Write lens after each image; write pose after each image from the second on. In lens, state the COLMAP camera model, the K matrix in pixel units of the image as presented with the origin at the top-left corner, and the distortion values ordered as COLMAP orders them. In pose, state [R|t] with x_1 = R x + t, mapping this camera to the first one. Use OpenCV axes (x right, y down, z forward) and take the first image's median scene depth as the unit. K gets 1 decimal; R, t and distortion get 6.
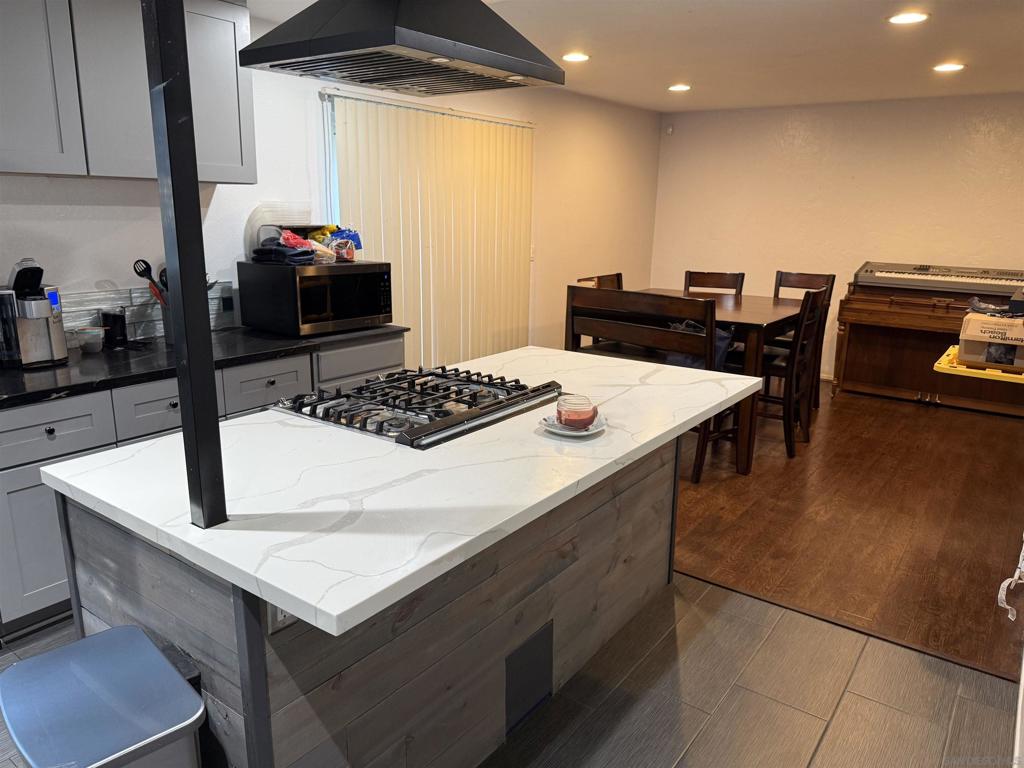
lens RADIAL K [[720.6, 0, 512.0], [0, 720.6, 384.0], [0, 0, 1]] dist [0.113017, -0.162169]
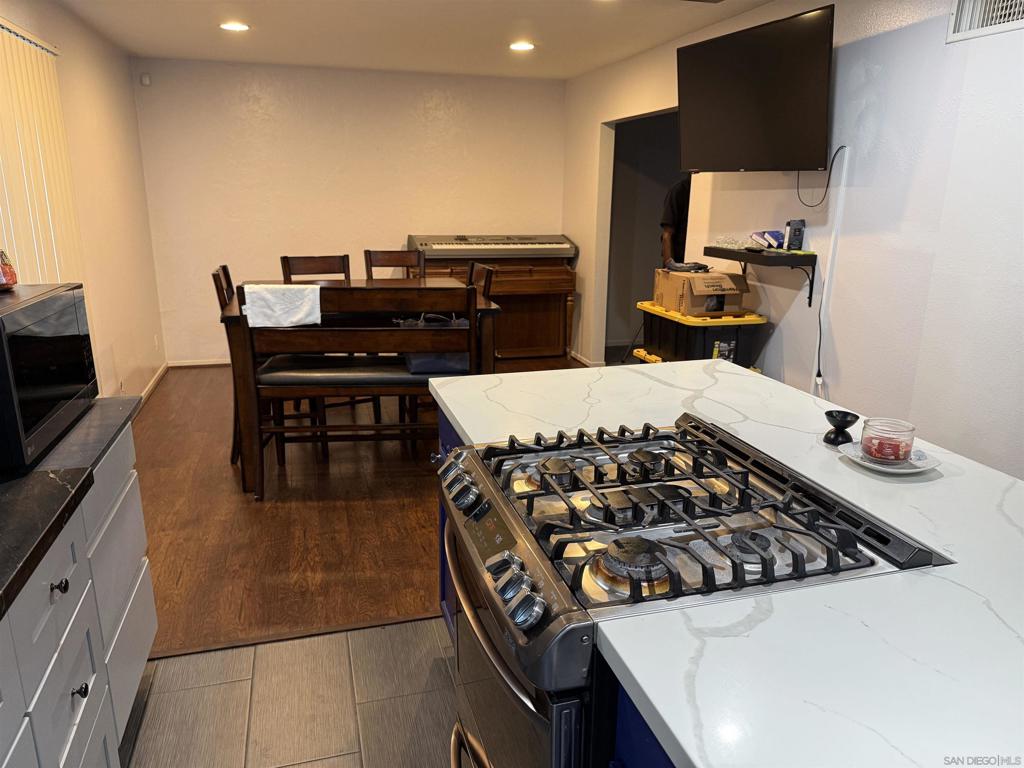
lens RADIAL K [[720.6, 0, 512.0], [0, 720.6, 384.0], [0, 0, 1]] dist [0.113017, -0.162169]
pose [[0.609134, -0.216525, 0.762937, -0.573003], [0.189659, 0.973865, 0.124962, -0.150091], [-0.770056, 0.068579, 0.634280, 0.618831]]
